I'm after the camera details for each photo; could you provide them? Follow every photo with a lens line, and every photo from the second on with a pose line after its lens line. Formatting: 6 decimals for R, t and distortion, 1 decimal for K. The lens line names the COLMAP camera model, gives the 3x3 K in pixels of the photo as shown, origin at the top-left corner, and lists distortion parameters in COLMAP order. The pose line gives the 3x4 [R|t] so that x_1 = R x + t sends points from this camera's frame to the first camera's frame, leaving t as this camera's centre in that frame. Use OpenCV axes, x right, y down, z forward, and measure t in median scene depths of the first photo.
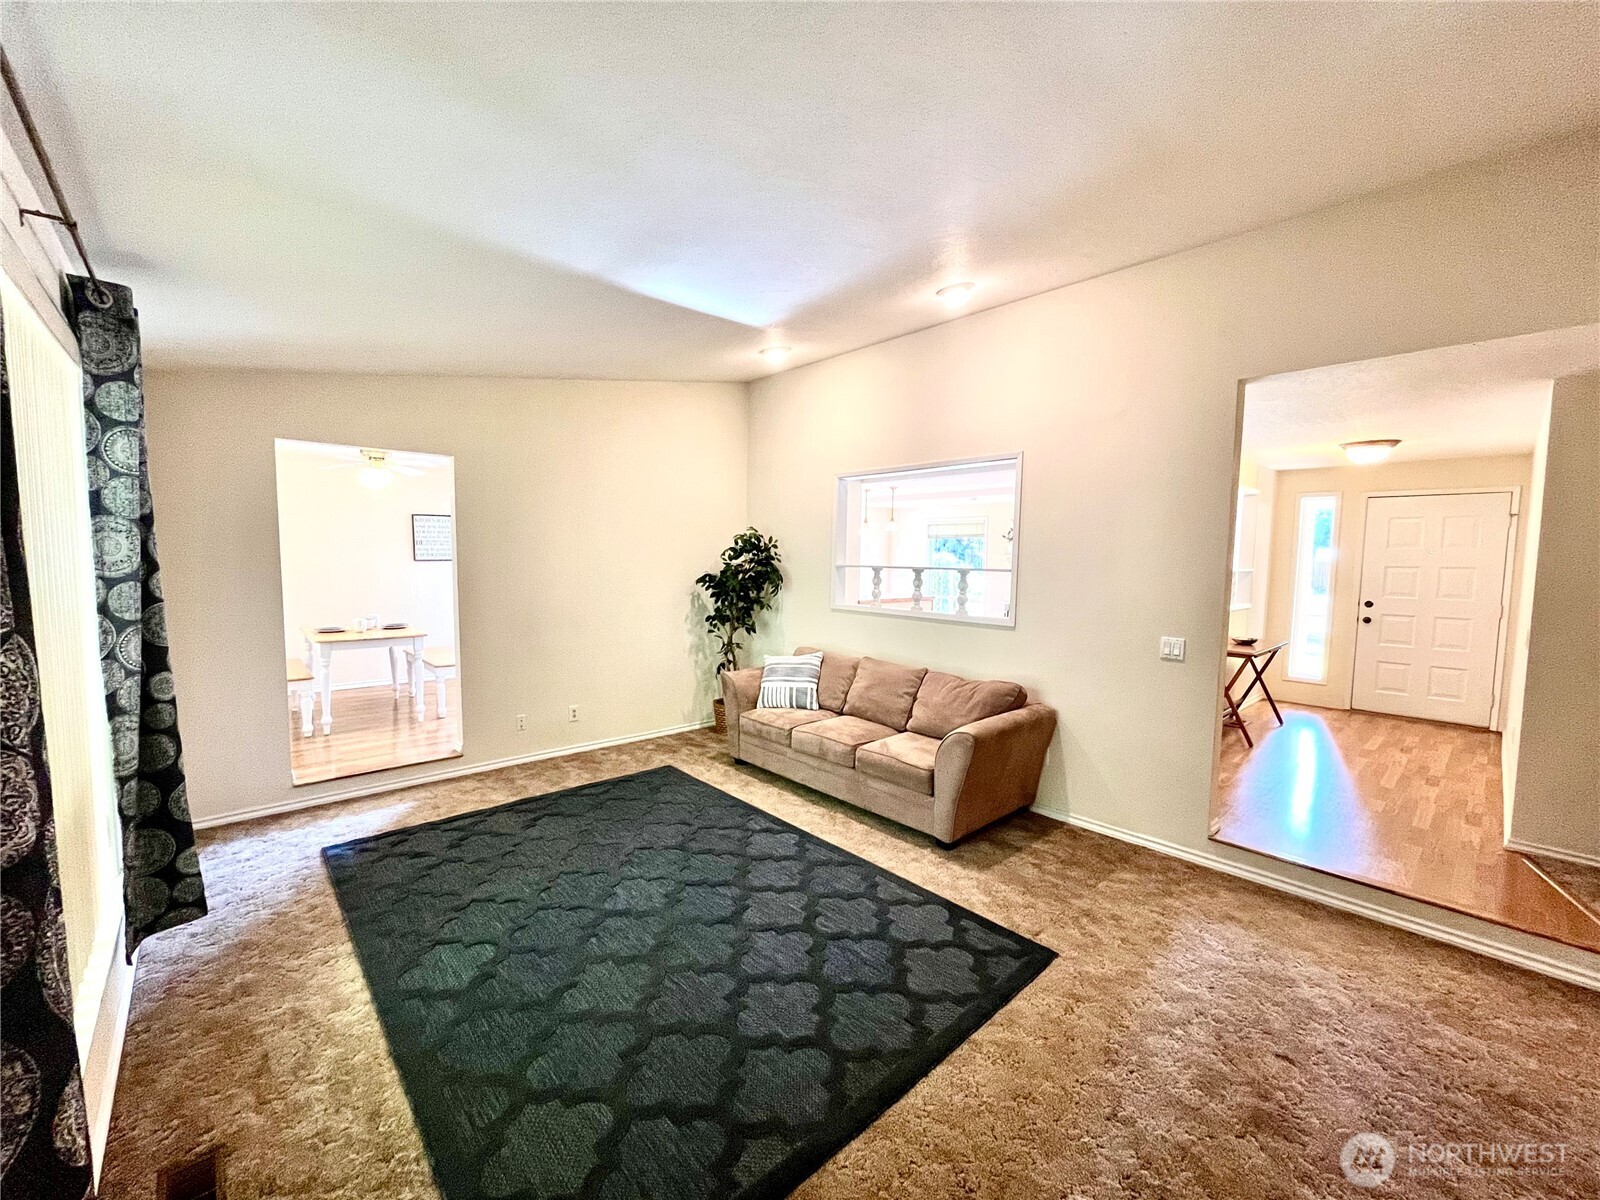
lens RADIAL K [[647.2, 0, 799.1], [0, 647.2, 606.4], [0, 0, 1]] dist [-0.002528, 0.000026]
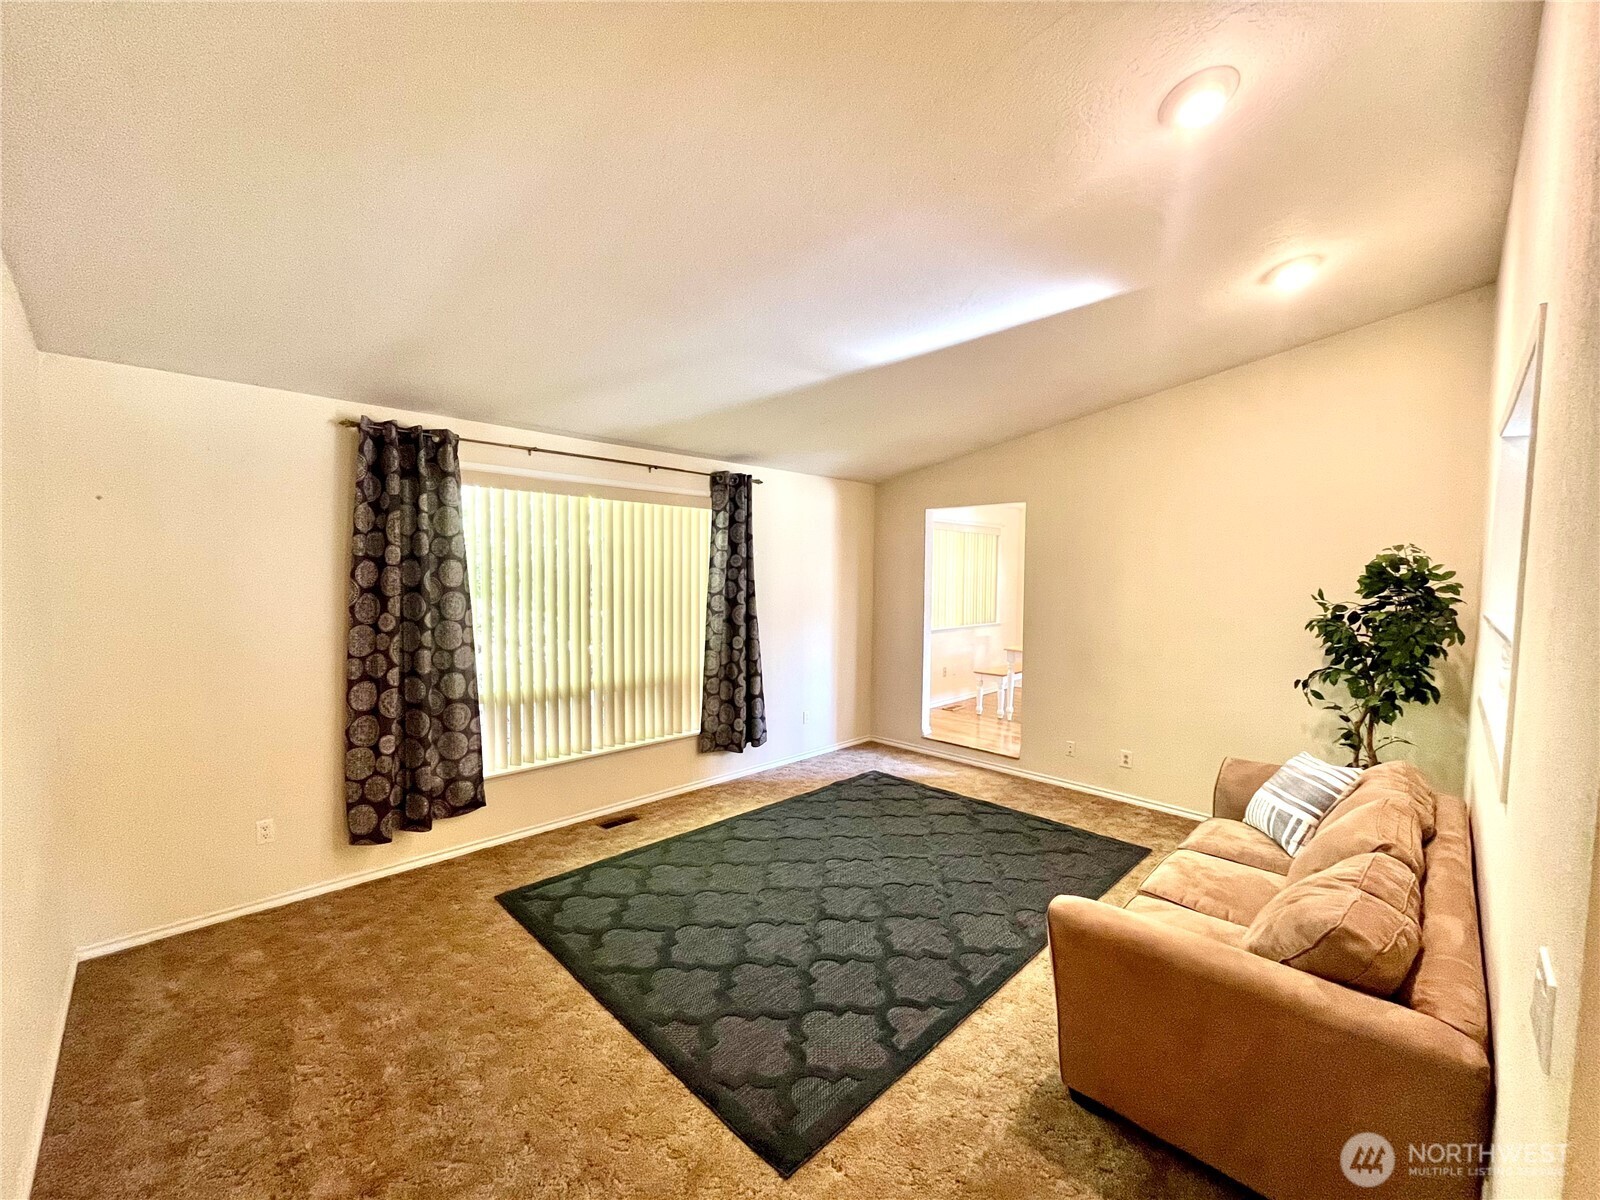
lens RADIAL K [[647.2, 0, 799.1], [0, 647.2, 606.4], [0, 0, 1]] dist [-0.002528, 0.000026]
pose [[0.042199, 0.042557, -0.998202, 0.791766], [-0.087110, 0.995445, 0.038757, -0.066837], [0.995305, 0.085318, 0.045714, 0.698569]]
